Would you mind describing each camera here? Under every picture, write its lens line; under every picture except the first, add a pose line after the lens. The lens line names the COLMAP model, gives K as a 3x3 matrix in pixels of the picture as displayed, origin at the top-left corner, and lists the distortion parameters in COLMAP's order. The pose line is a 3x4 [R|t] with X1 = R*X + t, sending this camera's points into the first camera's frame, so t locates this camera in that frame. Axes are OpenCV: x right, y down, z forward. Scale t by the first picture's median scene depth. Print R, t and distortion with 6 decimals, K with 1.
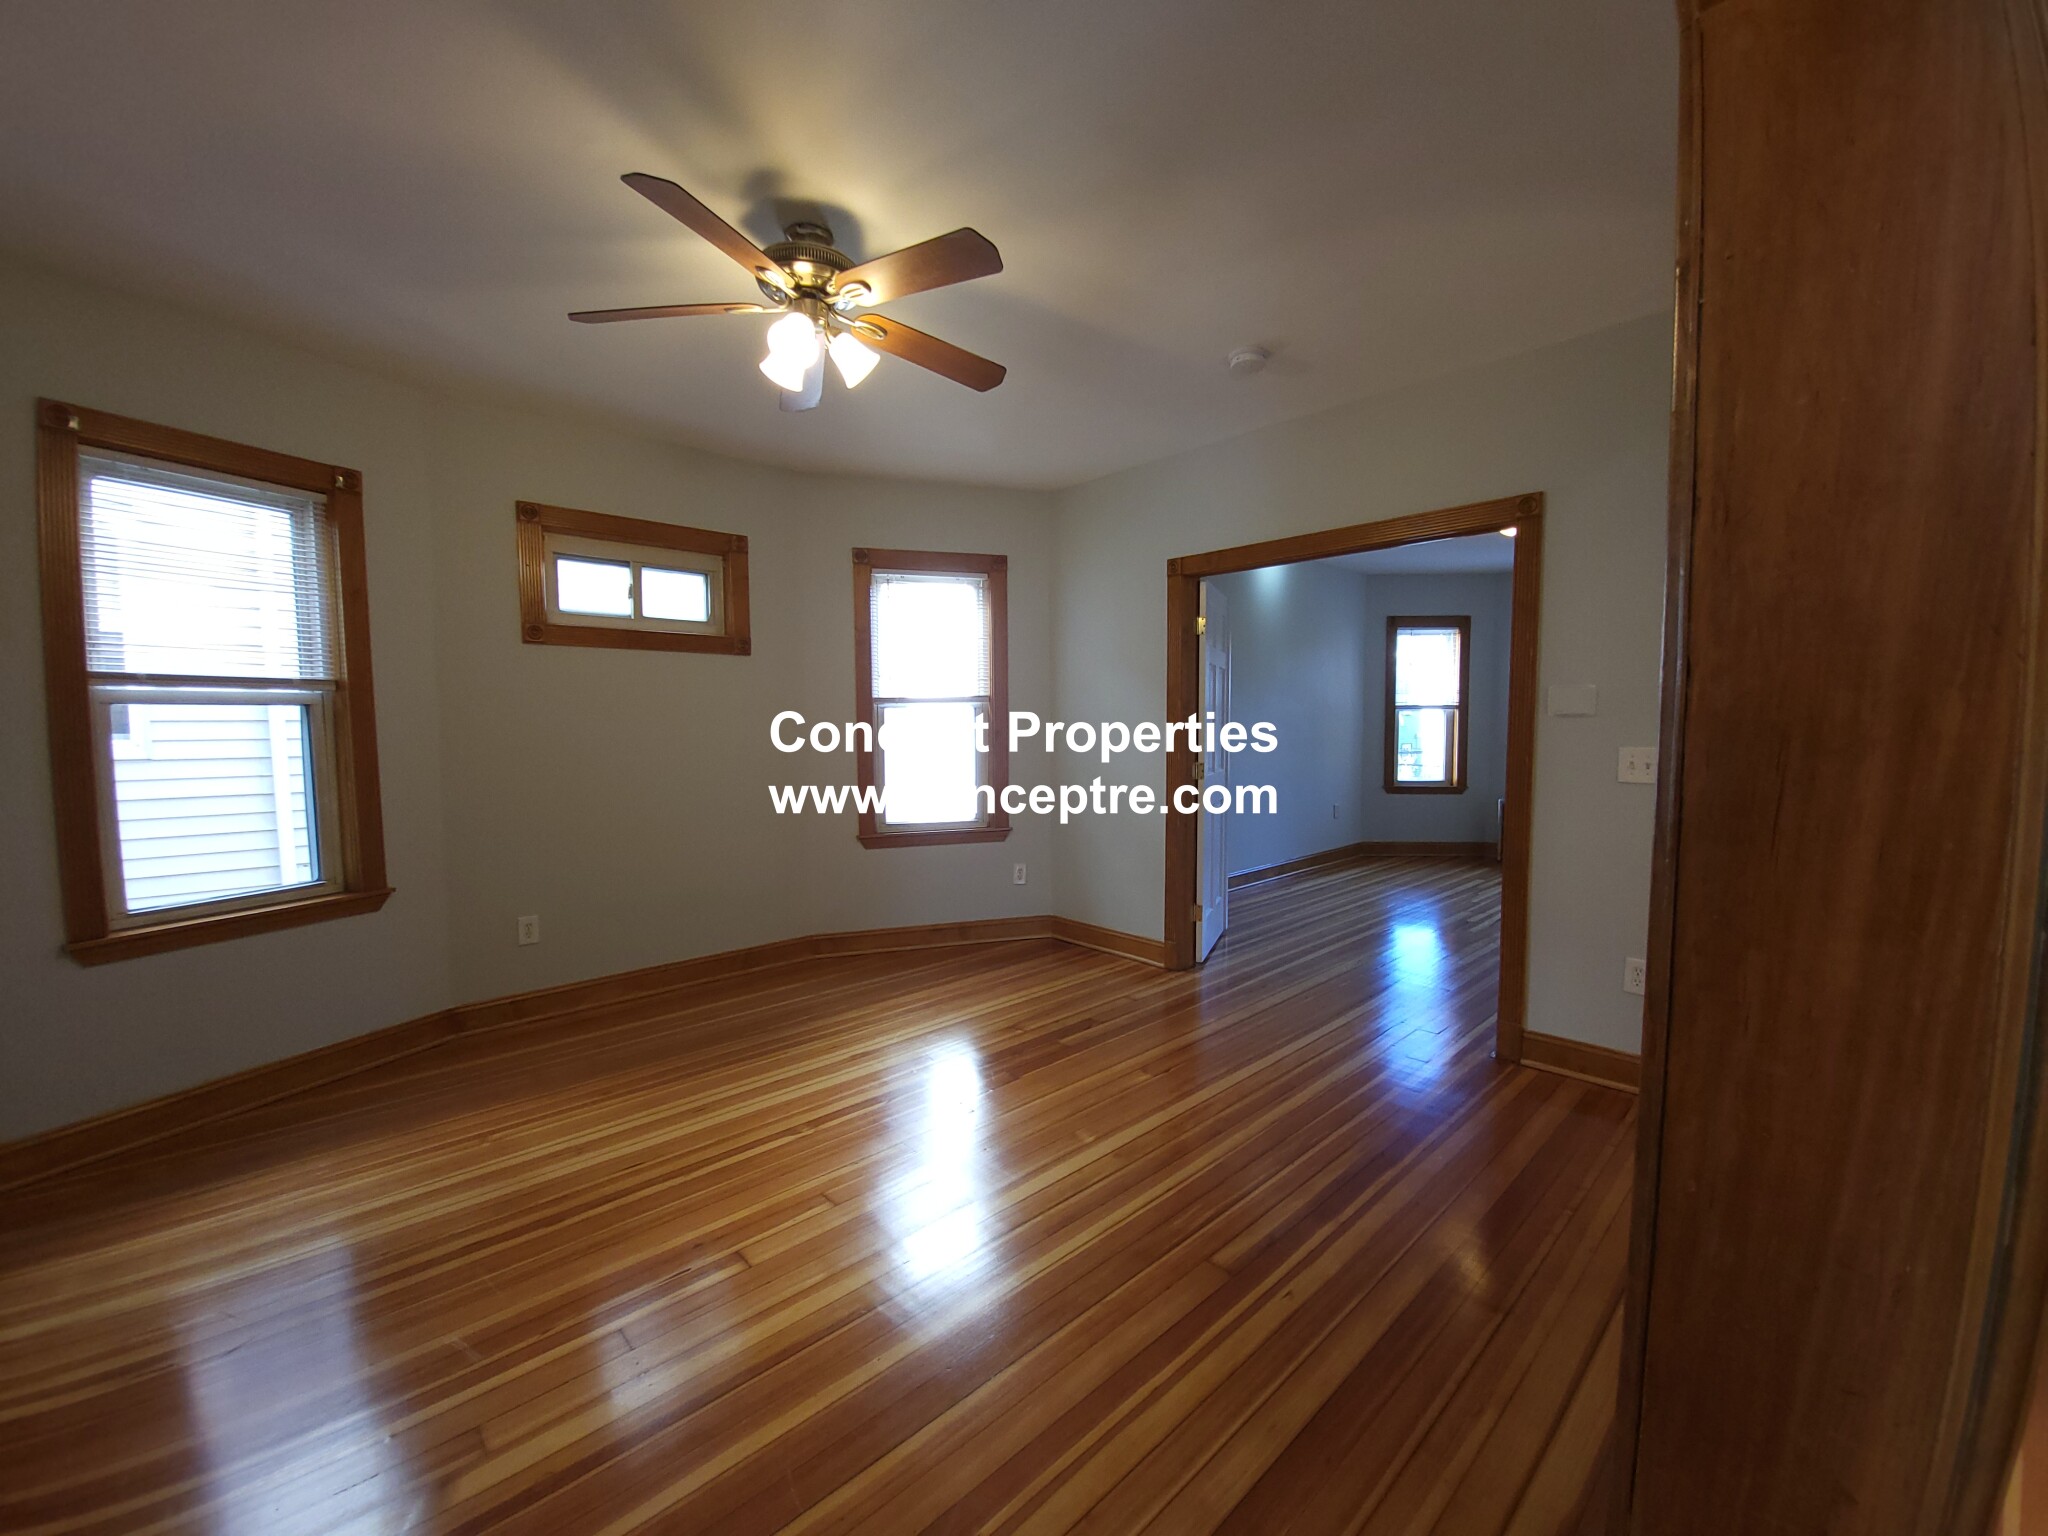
lens RADIAL K [[807.2, 0, 1039.7], [0, 807.2, 777.1], [0, 0, 1]] dist [-0.000597, -0.011439]
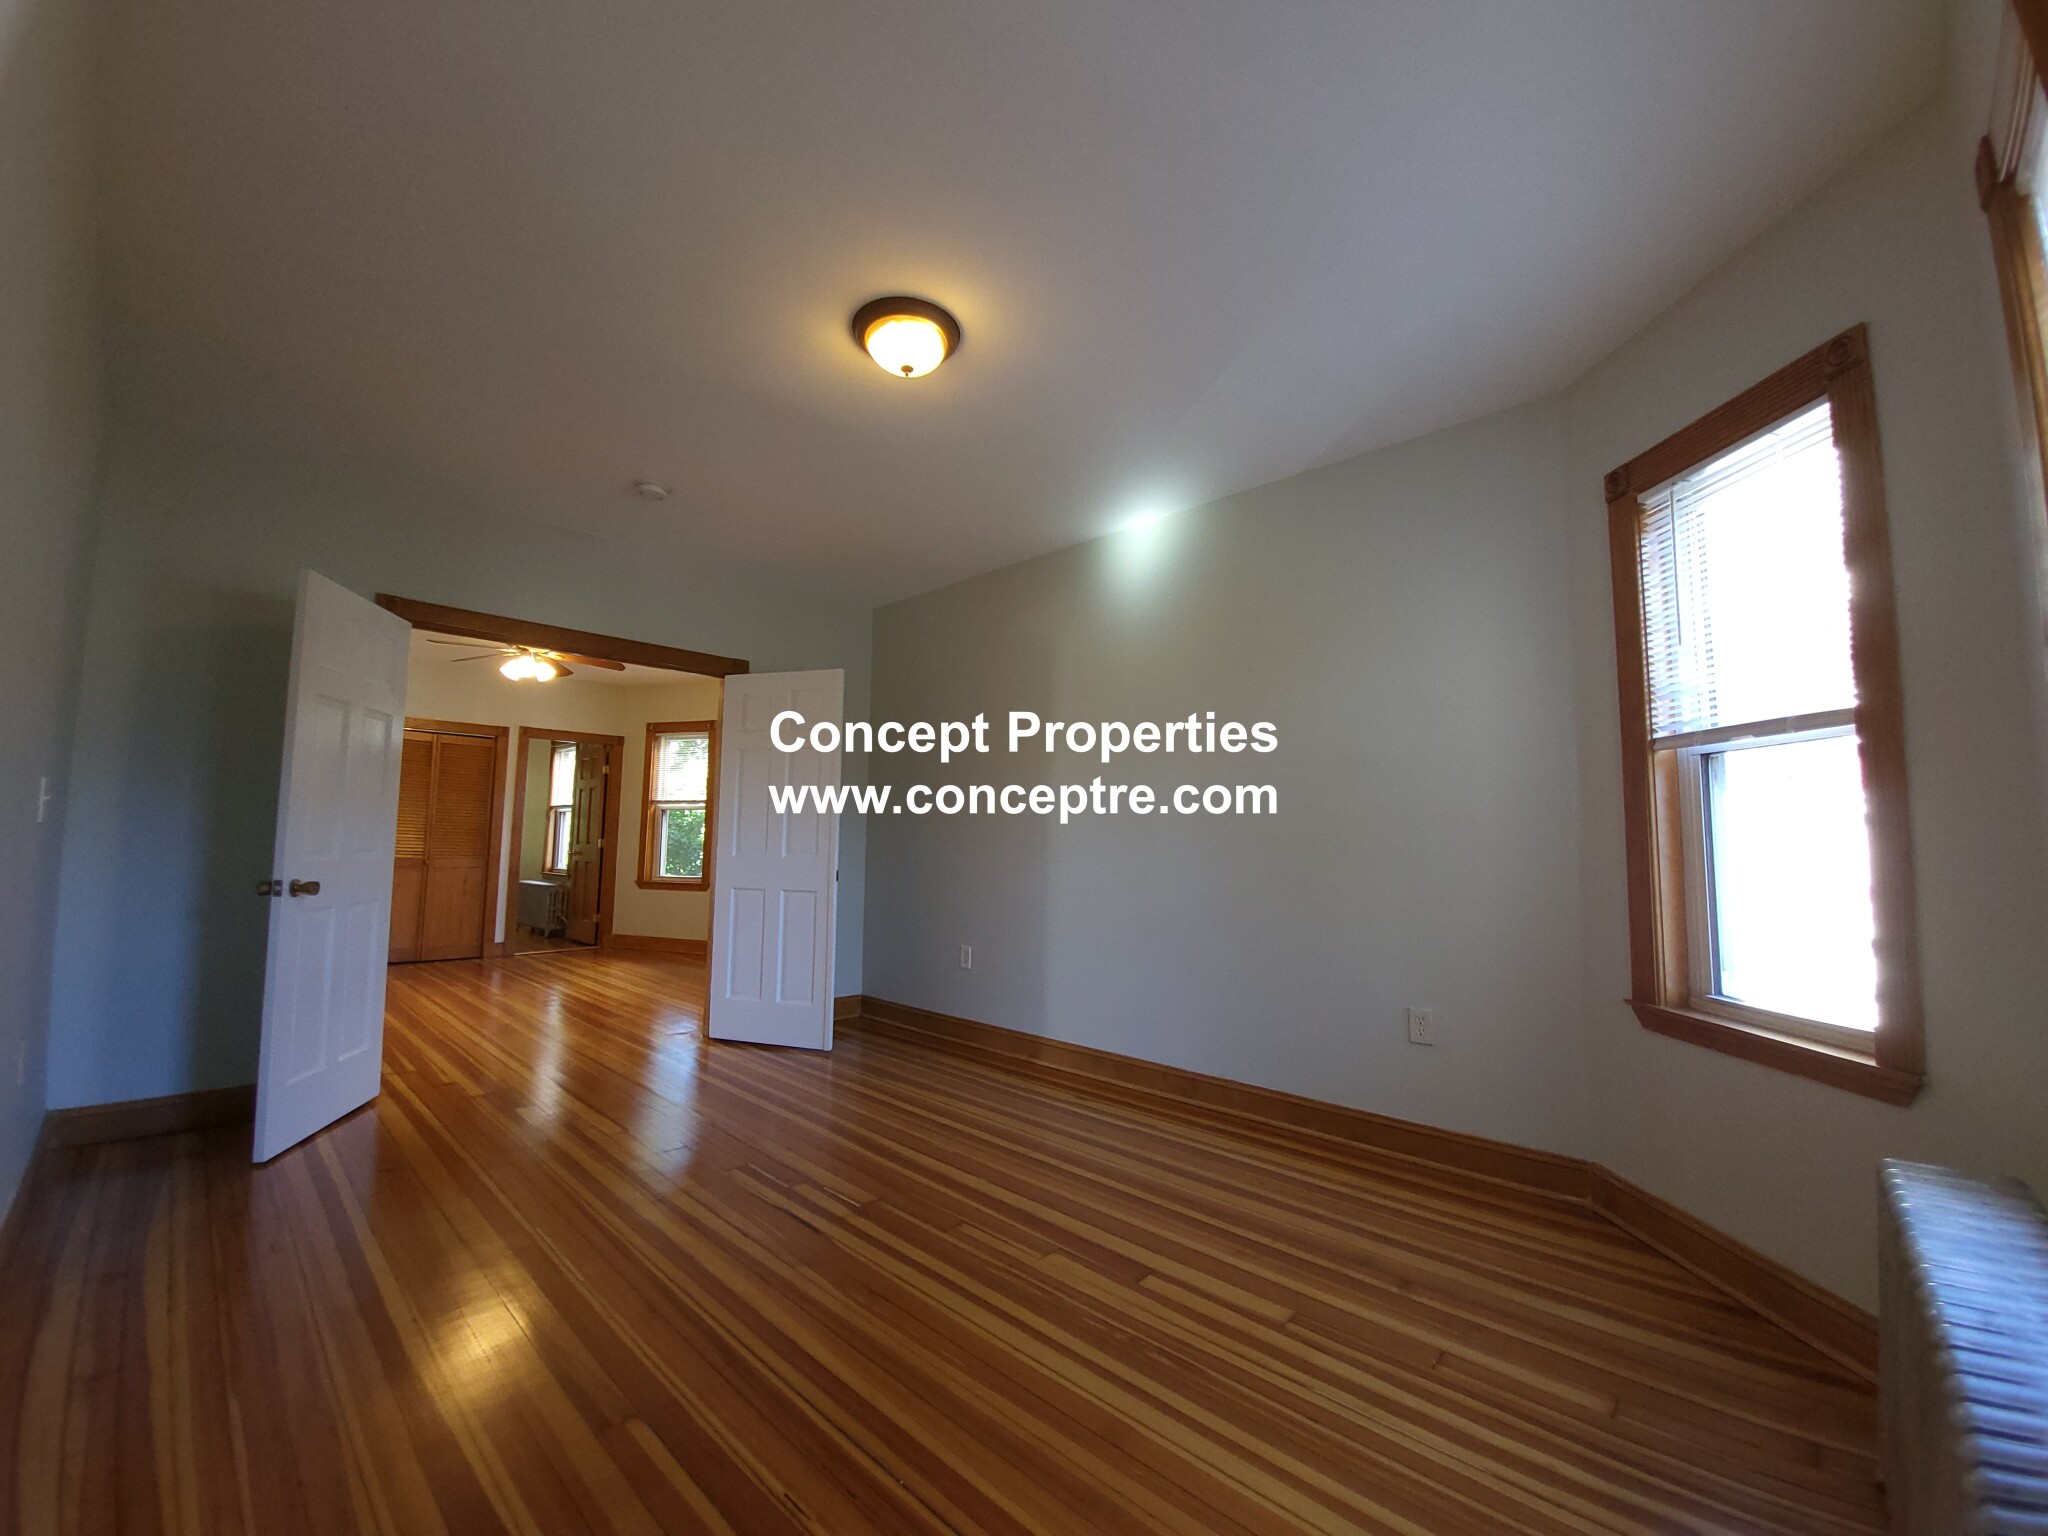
lens RADIAL K [[813.5, 0, 1024.0], [0, 813.5, 768.0], [0, 0, 1]] dist [0.001810, -0.011360]
pose [[0.065631, -0.082942, -0.994391, 1.470937], [-0.085811, 0.992379, -0.088437, -0.062649], [0.994147, 0.091133, 0.058013, 1.486081]]
